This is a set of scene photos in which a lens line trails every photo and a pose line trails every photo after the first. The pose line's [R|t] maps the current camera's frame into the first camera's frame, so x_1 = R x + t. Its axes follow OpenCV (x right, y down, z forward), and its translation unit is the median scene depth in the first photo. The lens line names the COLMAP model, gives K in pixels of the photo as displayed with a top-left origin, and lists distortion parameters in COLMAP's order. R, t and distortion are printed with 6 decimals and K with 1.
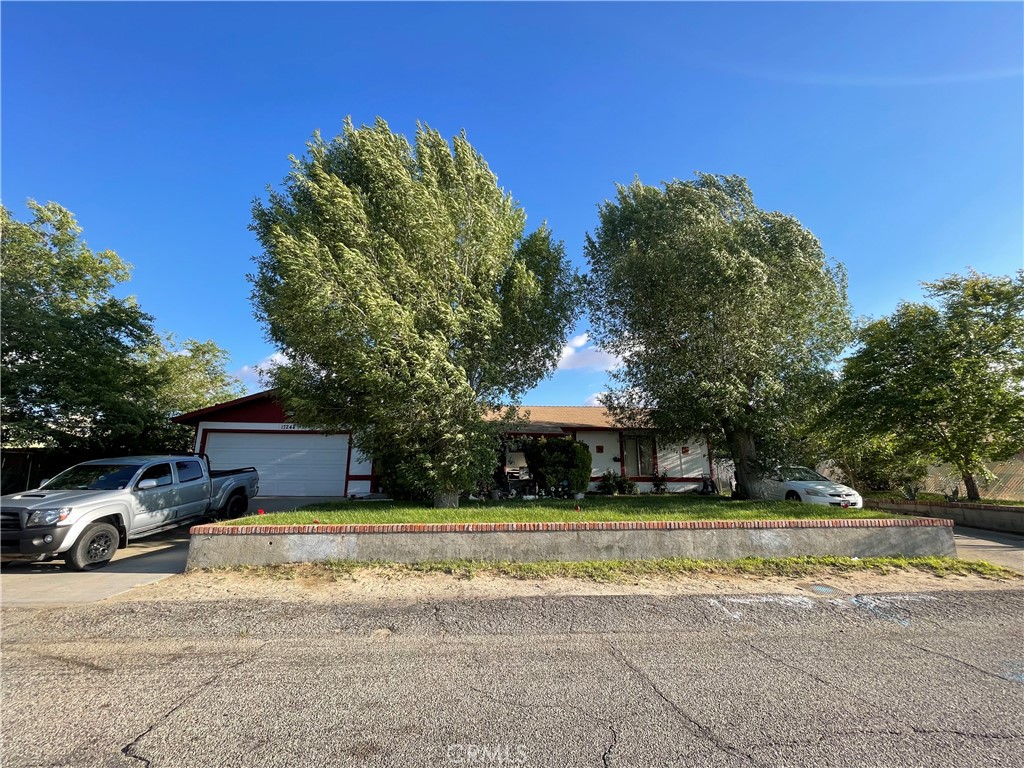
lens RADIAL K [[414.4, 0, 517.0], [0, 414.4, 380.6], [0, 0, 1]] dist [-0.003542, 0.001640]
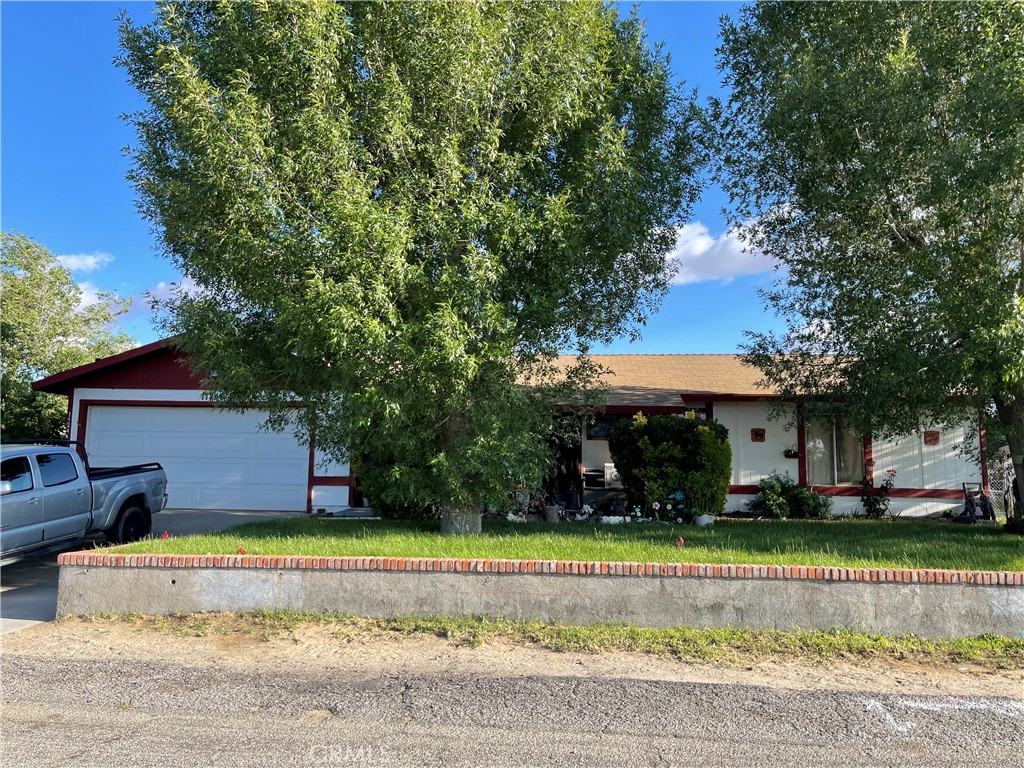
lens RADIAL K [[777.2, 0, 520.1], [0, 777.2, 384.5], [0, 0, 1]] dist [0.084121, -0.112671]
pose [[0.988245, -0.005572, -0.152774, 0.120763], [0.021605, 0.994396, 0.103488, -0.025959], [0.151341, -0.105572, 0.982828, -0.086044]]
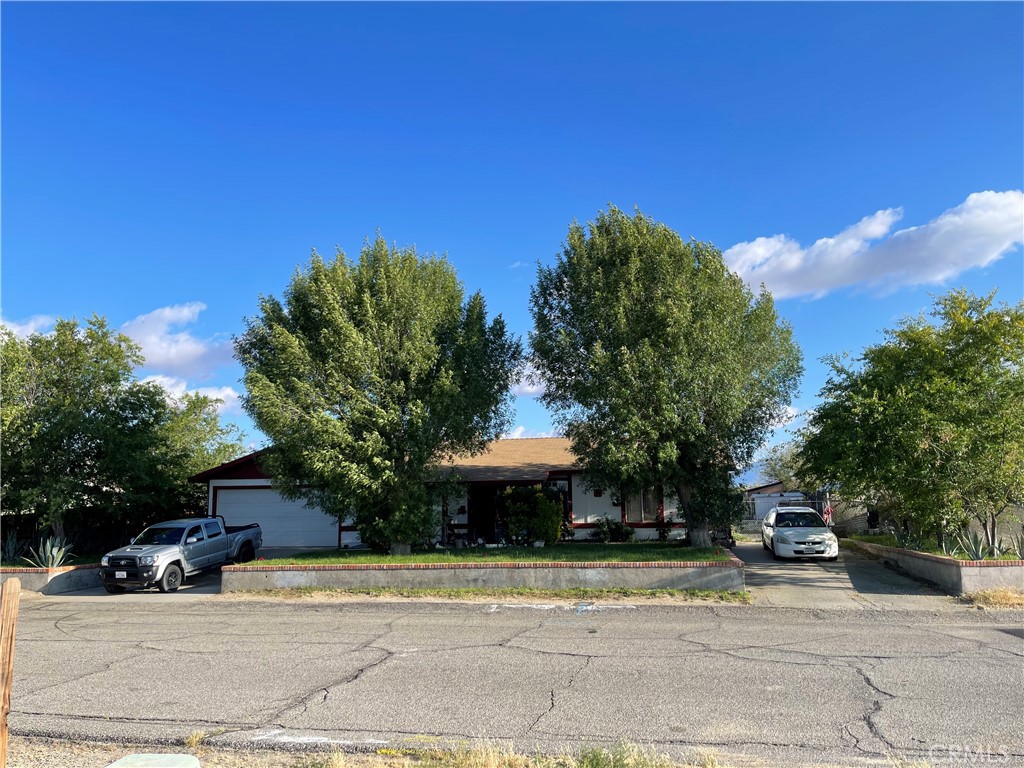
lens RADIAL K [[777.2, 0, 510.5], [0, 777.2, 384.5], [0, 0, 1]] dist [0.084121, -0.112671]
pose [[0.964757, -0.059066, -0.256428, 1.089470], [0.077087, 0.995169, 0.060798, -0.437674], [0.251598, -0.078422, 0.964649, -1.563363]]
